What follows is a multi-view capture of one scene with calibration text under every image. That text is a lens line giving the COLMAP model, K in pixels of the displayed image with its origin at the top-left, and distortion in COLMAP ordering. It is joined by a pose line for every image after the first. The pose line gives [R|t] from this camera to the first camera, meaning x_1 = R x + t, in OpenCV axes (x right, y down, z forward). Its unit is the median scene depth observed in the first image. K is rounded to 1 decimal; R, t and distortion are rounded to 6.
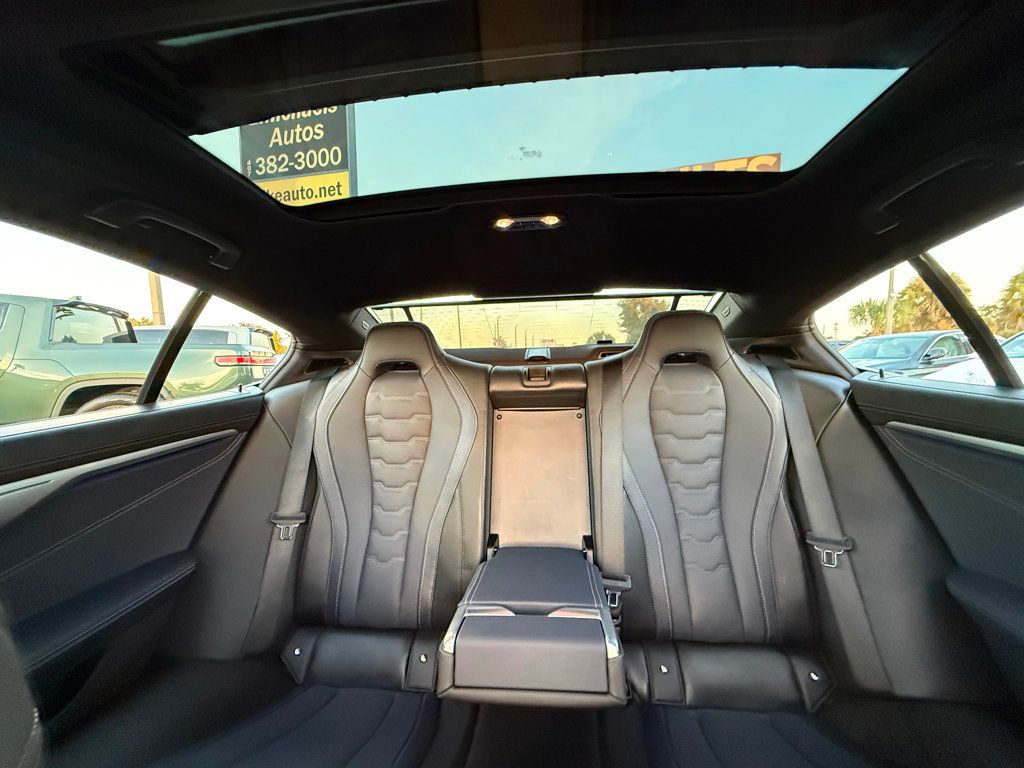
lens RADIAL K [[413.1, 0, 511.9], [0, 413.1, 382.6], [0, 0, 1]] dist [0.003858, 0.000794]
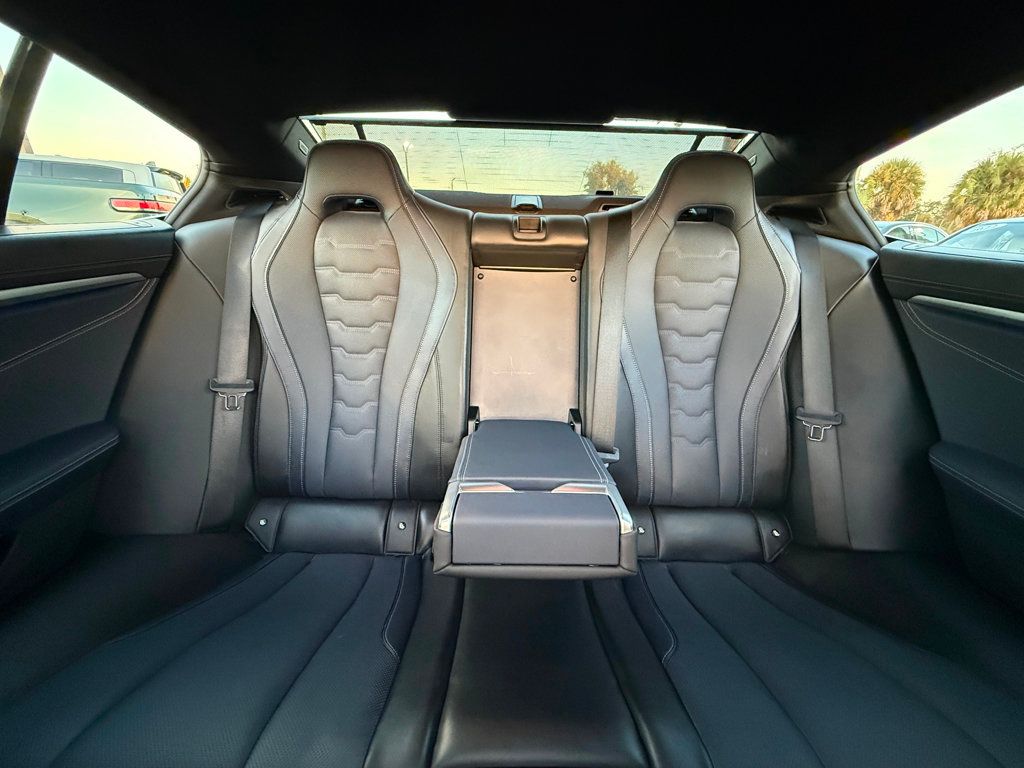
lens RADIAL K [[413.1, 0, 511.9], [0, 413.1, 382.6], [0, 0, 1]] dist [0.003858, 0.000794]
pose [[0.993133, 0.017293, 0.115709, -0.067688], [-0.050088, 0.956641, 0.286932, 0.048787], [-0.105730, -0.290757, 0.950937, 0.134157]]
